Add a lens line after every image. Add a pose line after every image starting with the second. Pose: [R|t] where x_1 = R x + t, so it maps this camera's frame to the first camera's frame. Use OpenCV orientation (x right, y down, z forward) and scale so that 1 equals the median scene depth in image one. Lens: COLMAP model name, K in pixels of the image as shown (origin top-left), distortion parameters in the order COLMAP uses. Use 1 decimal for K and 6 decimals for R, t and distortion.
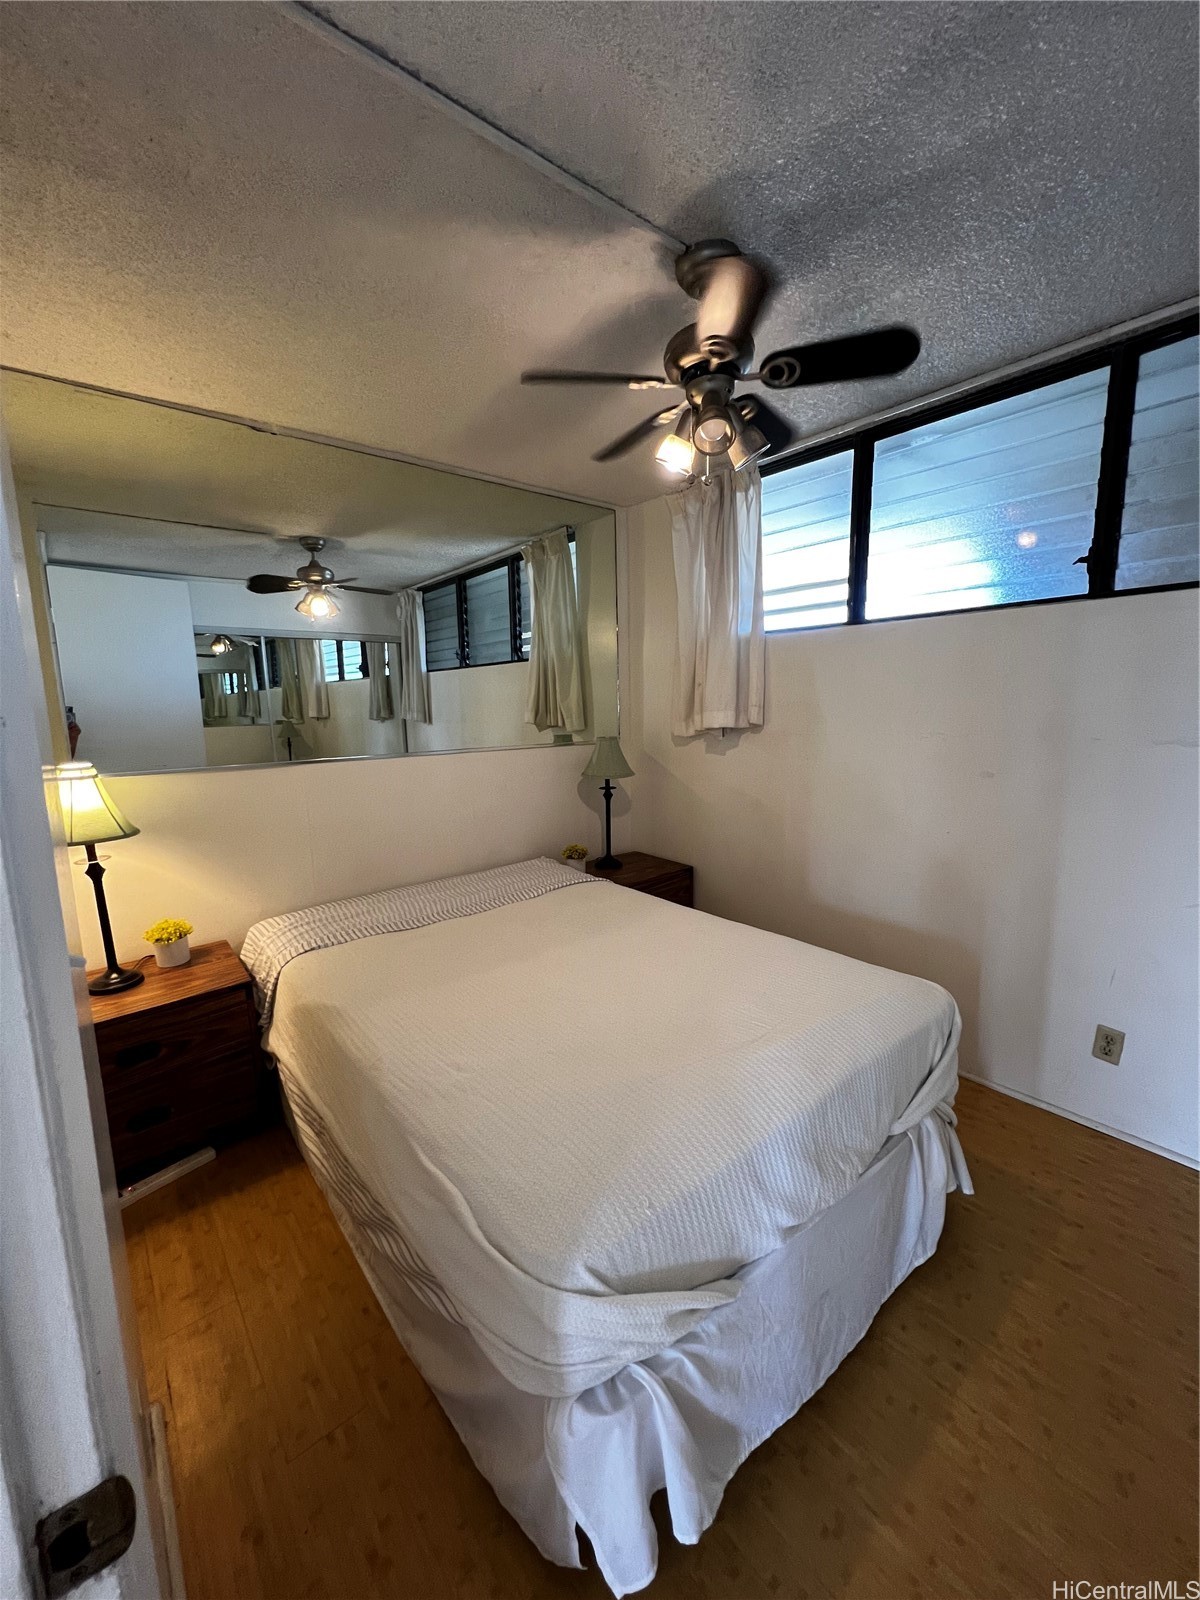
lens RADIAL K [[635.1, 0, 590.6], [0, 635.1, 798.7], [0, 0, 1]] dist [-0.002082, -0.000093]
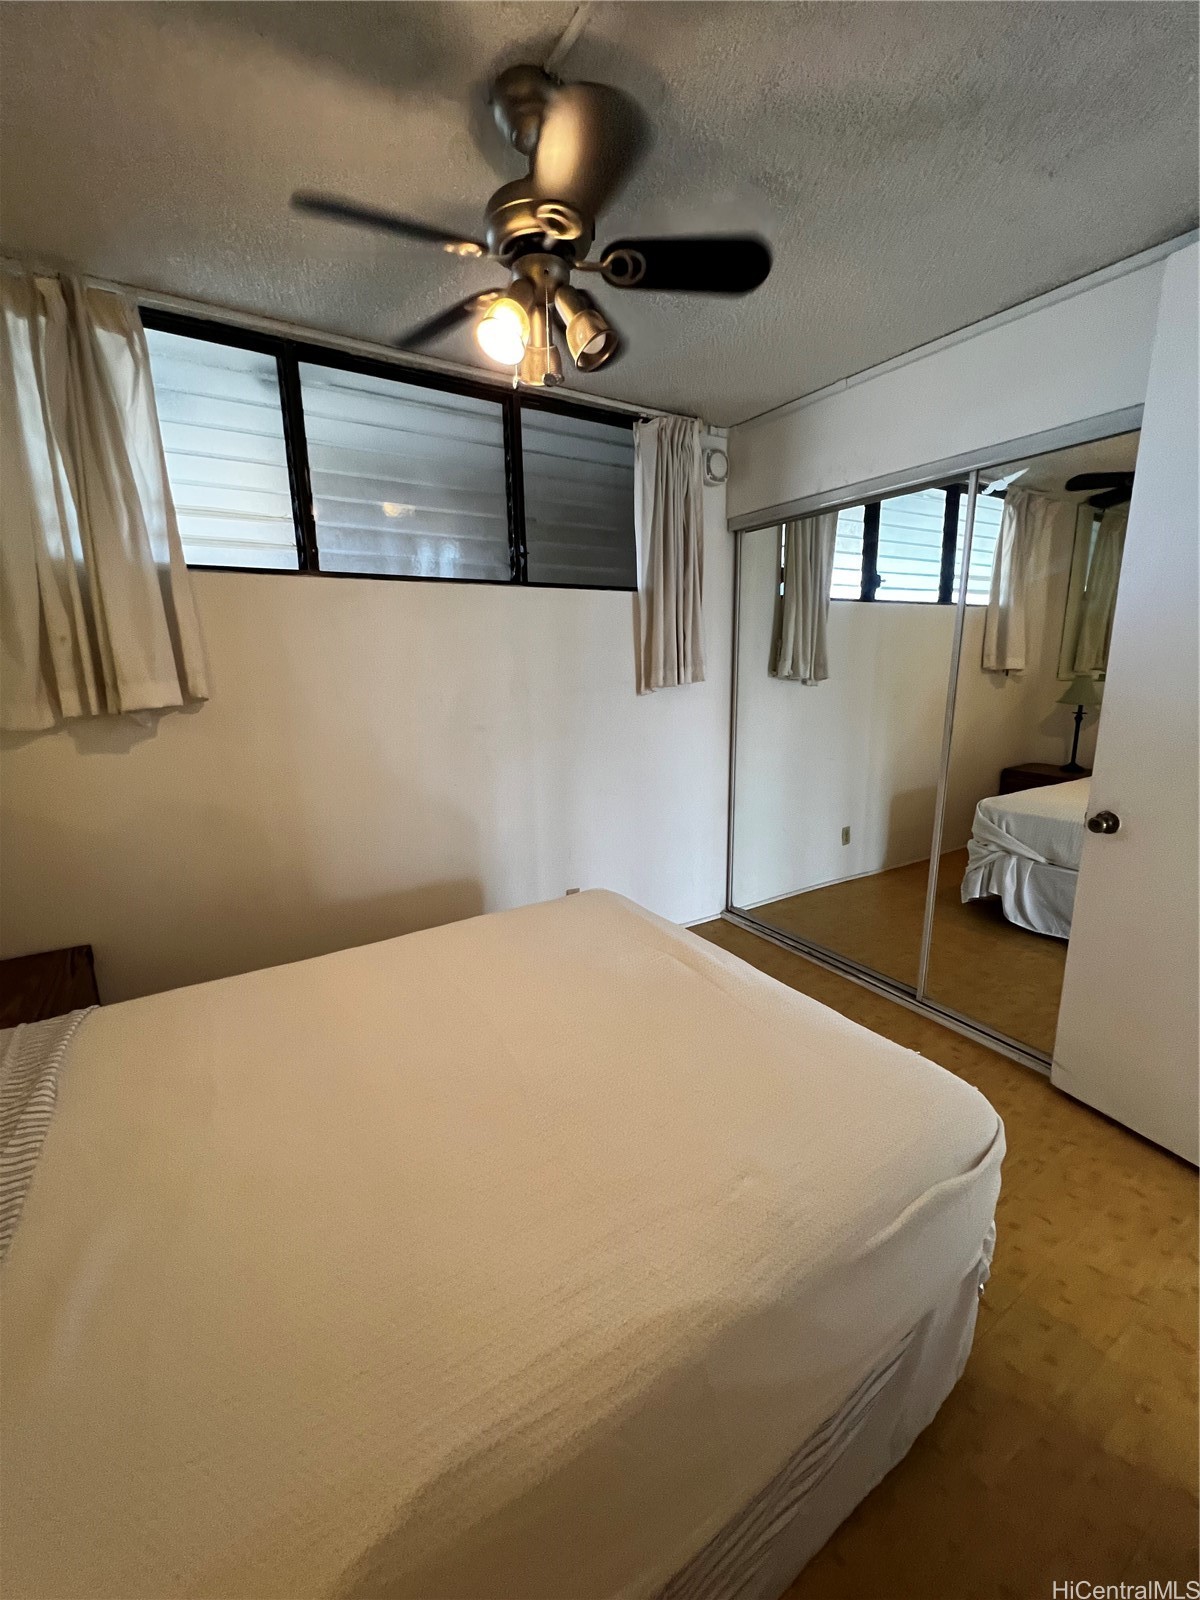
lens RADIAL K [[635.1, 0, 590.6], [0, 635.1, 798.7], [0, 0, 1]] dist [-0.002082, -0.000093]
pose [[0.136232, -0.202556, 0.969748, -0.422273], [0.163363, 0.970067, 0.179673, -0.072268], [-0.977115, 0.133943, 0.165244, 0.520084]]
